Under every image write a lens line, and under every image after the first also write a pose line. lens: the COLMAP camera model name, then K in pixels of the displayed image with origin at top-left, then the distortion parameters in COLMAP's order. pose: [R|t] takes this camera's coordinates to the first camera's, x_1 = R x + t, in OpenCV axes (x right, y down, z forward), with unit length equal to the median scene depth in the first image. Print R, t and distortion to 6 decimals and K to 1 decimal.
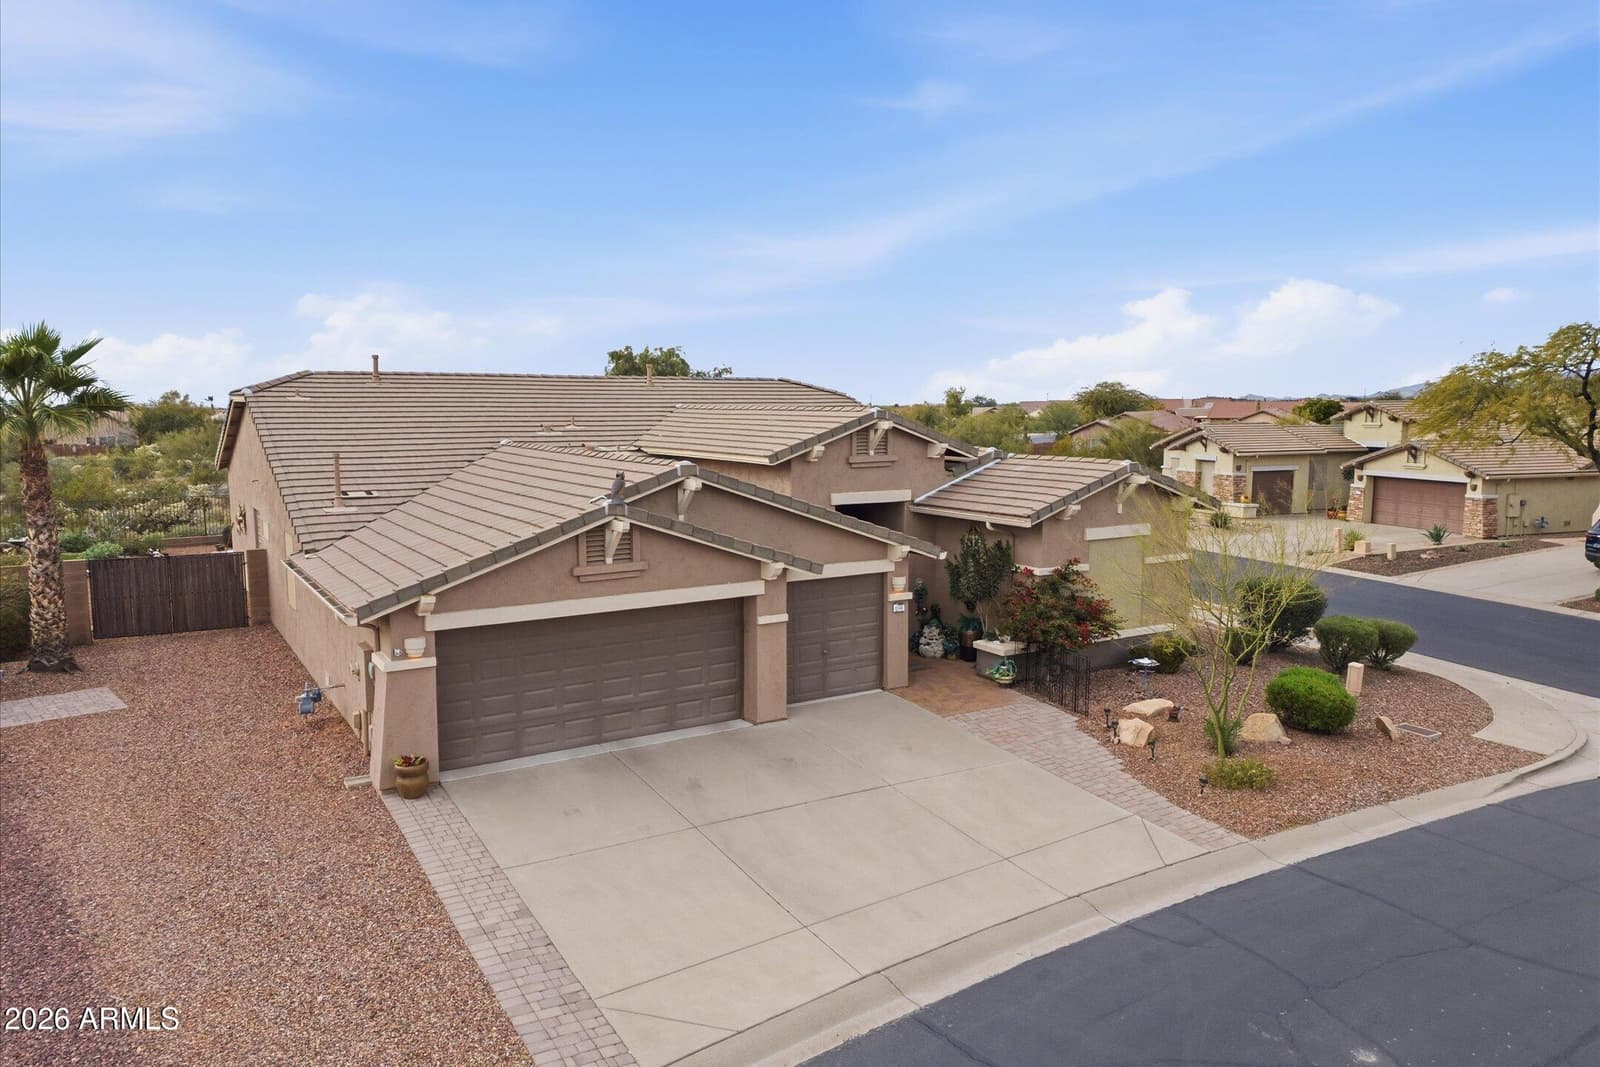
lens RADIAL K [[1116.7, 0, 803.7], [0, 1116.7, 530.7], [0, 0, 1]] dist [0.069423, -0.061433]
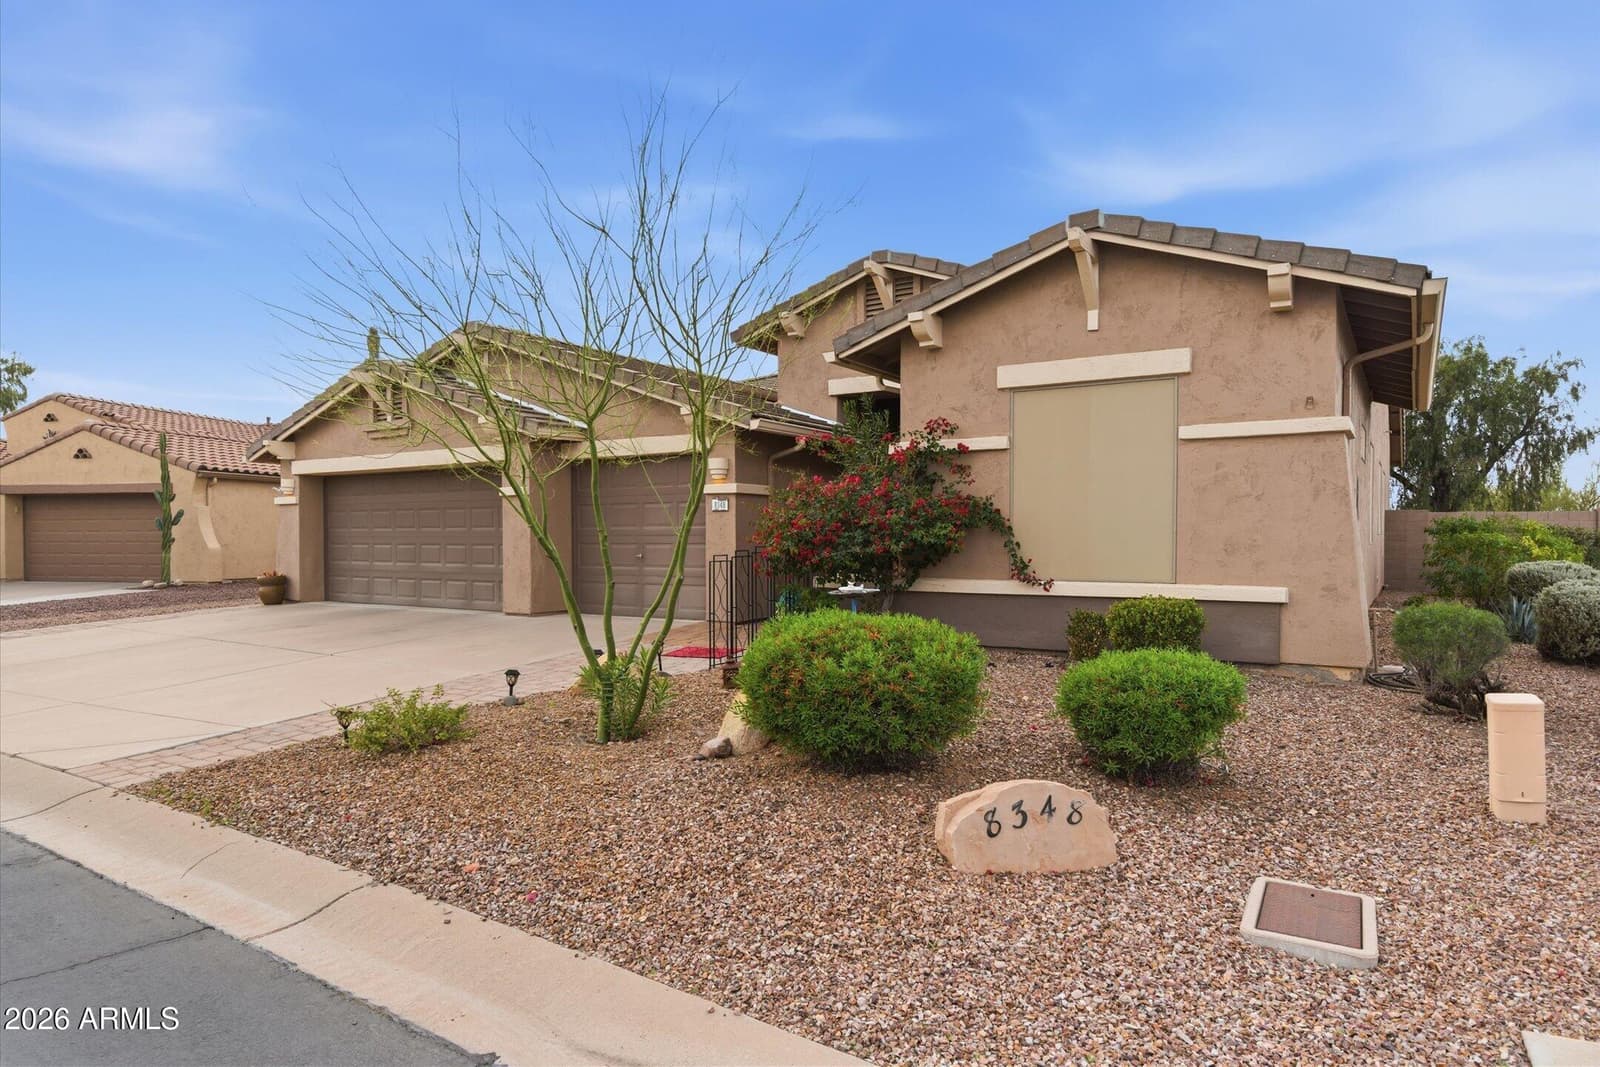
lens RADIAL K [[962.3, 0, 795.5], [0, 962.3, 571.8], [0, 0, 1]] dist [-0.010308, 0.000448]
pose [[0.436624, 0.030669, -0.899121, 0.734307], [-0.108674, 0.993898, -0.018872, 0.132972], [0.893056, 0.105951, 0.437292, 0.890773]]
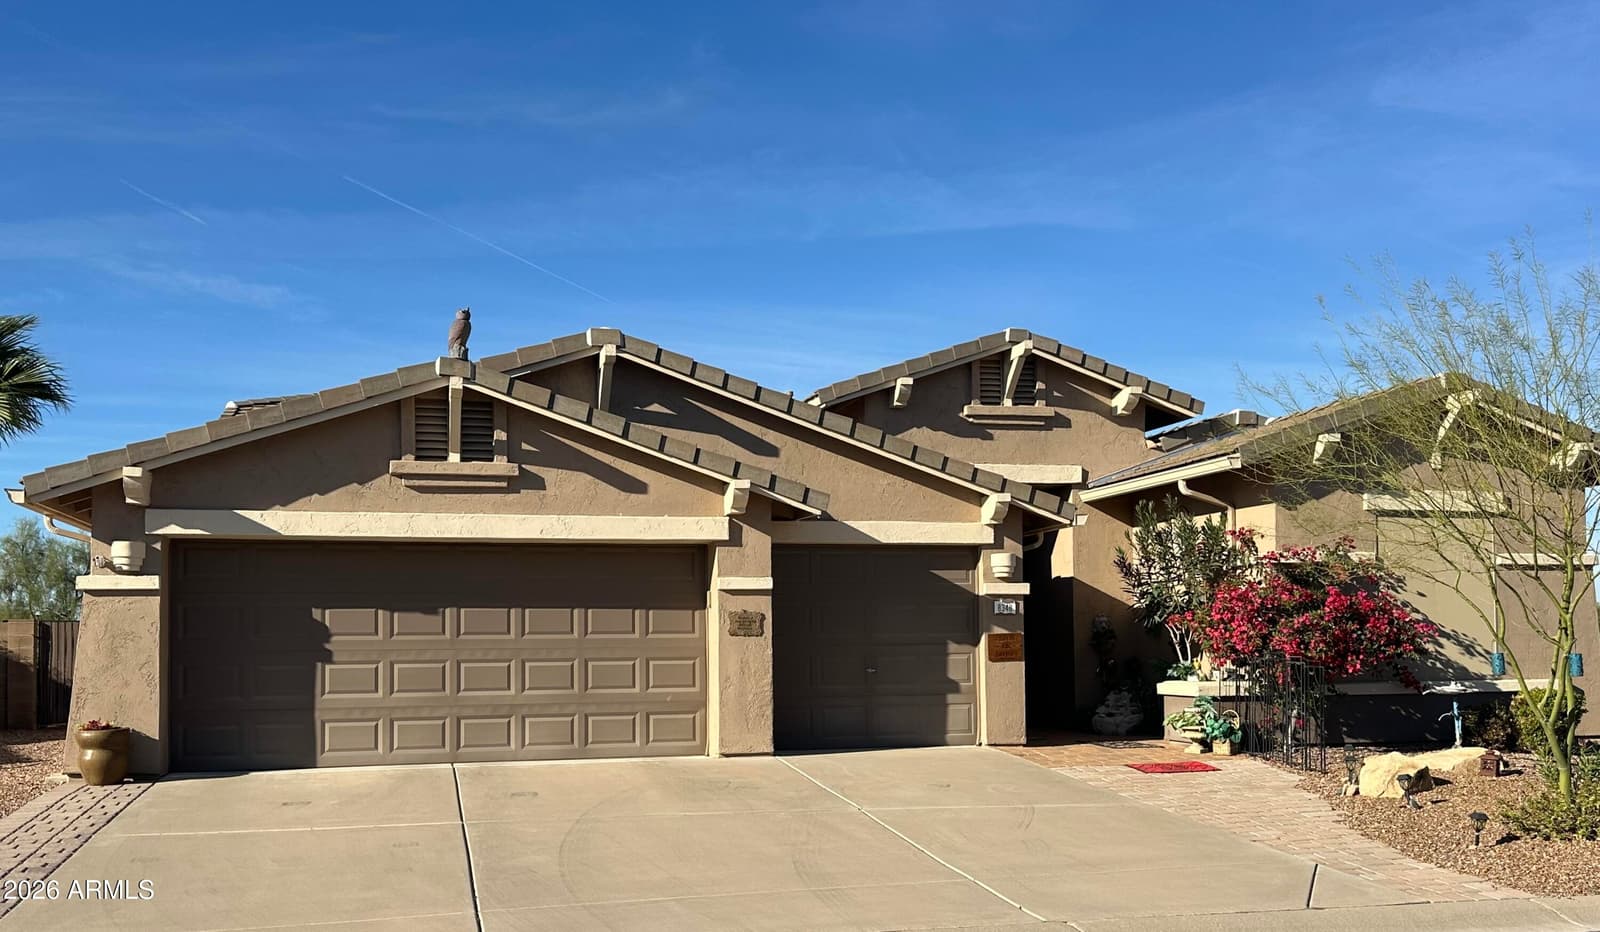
lens RADIAL K [[1462.2, 0, 791.9], [0, 1462.2, 533.1], [0, 0, 1]] dist [0.027833, 0.000000]
pose [[0.954034, -0.033829, -0.297783, 0.239025], [-0.025959, 0.980547, -0.194560, 0.210160], [0.298572, 0.193347, 0.934597, 0.263490]]
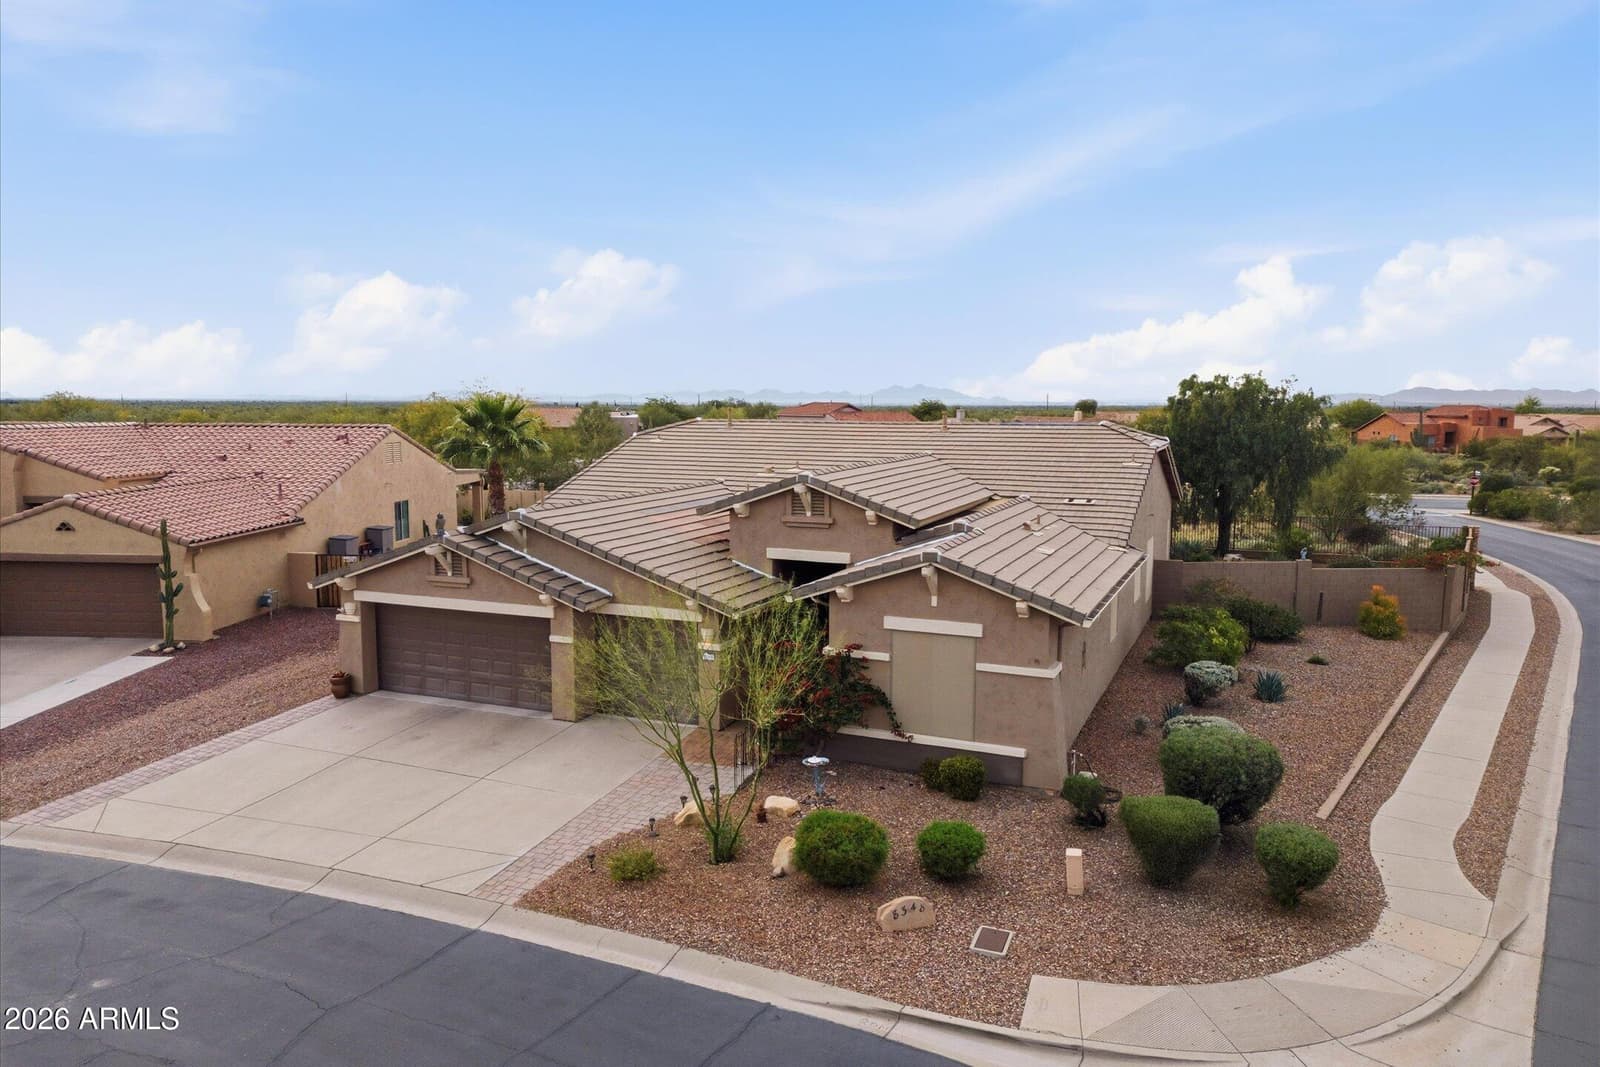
lens RADIAL K [[1116.7, 0, 793.9], [0, 1116.7, 534.3], [0, 0, 1]] dist [0.069423, -0.061433]
pose [[0.573472, 0.102930, -0.812734, 1.154721], [-0.098963, 0.993514, 0.055996, -0.137014], [0.813226, 0.048318, 0.579938, 0.481498]]
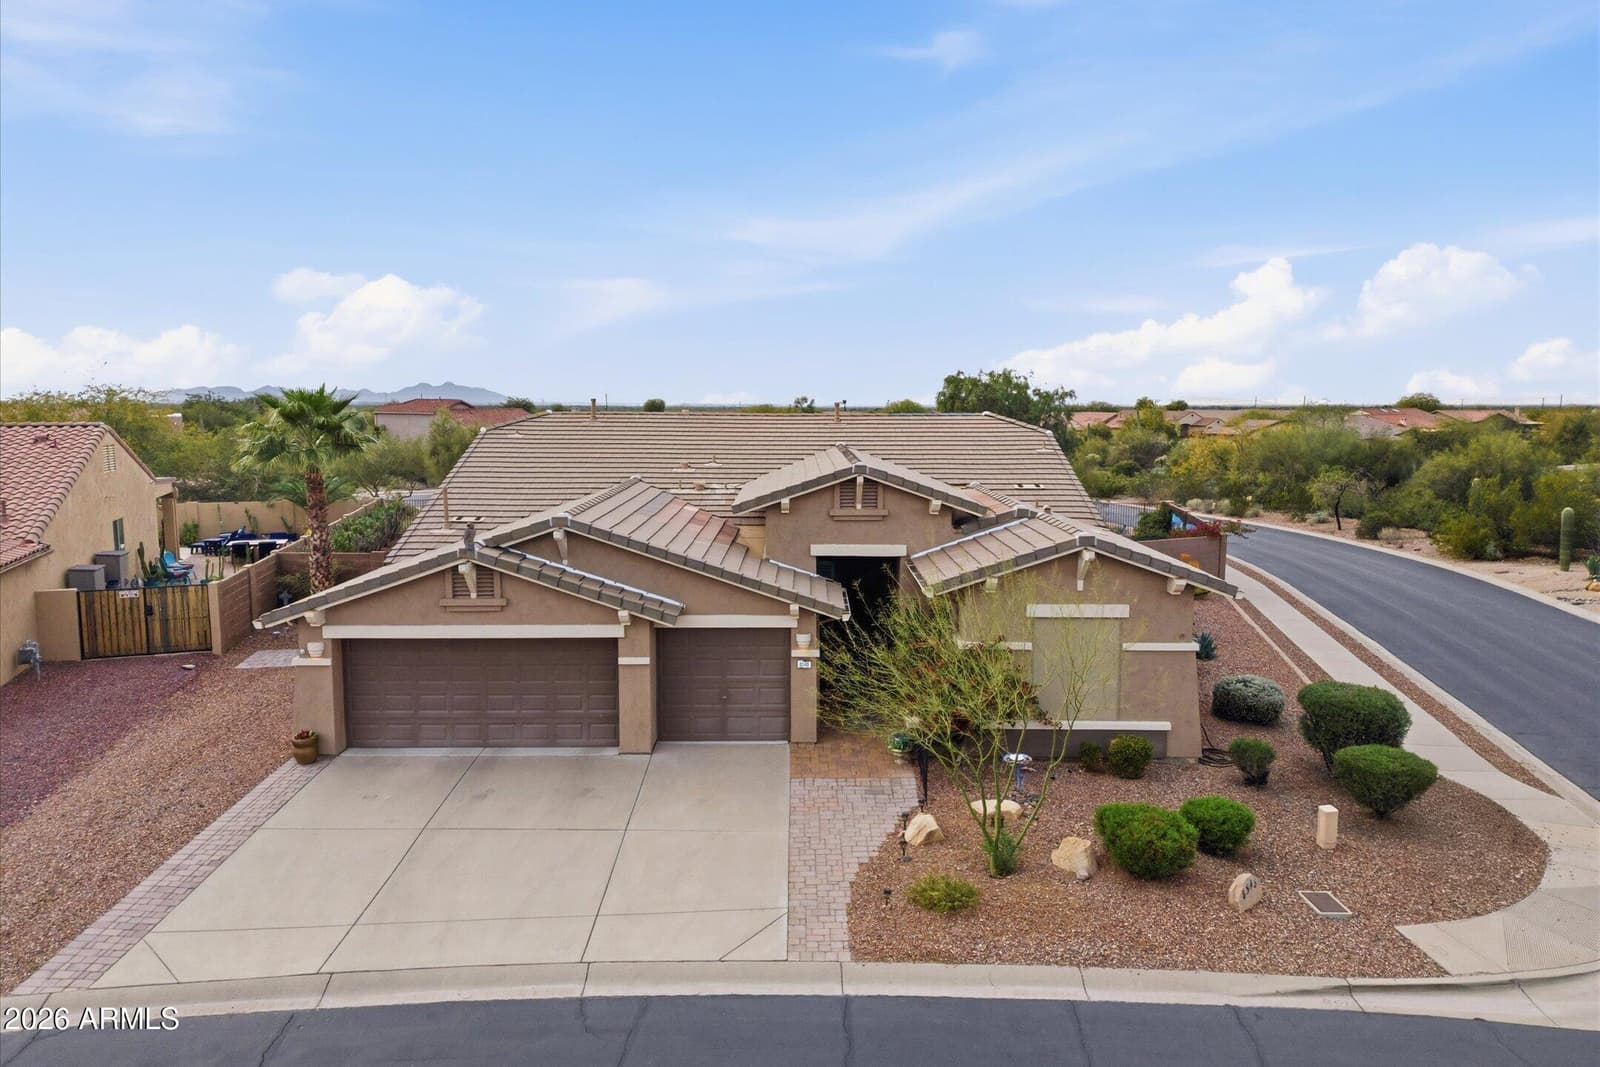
lens RADIAL K [[1116.7, 0, 799.5], [0, 1116.7, 539.8], [0, 0, 1]] dist [0.069423, -0.061433]
pose [[0.852113, 0.069583, -0.518712, 0.681151], [-0.065070, 0.997518, 0.026918, -0.080346], [0.519298, 0.010816, 0.854525, 0.147645]]
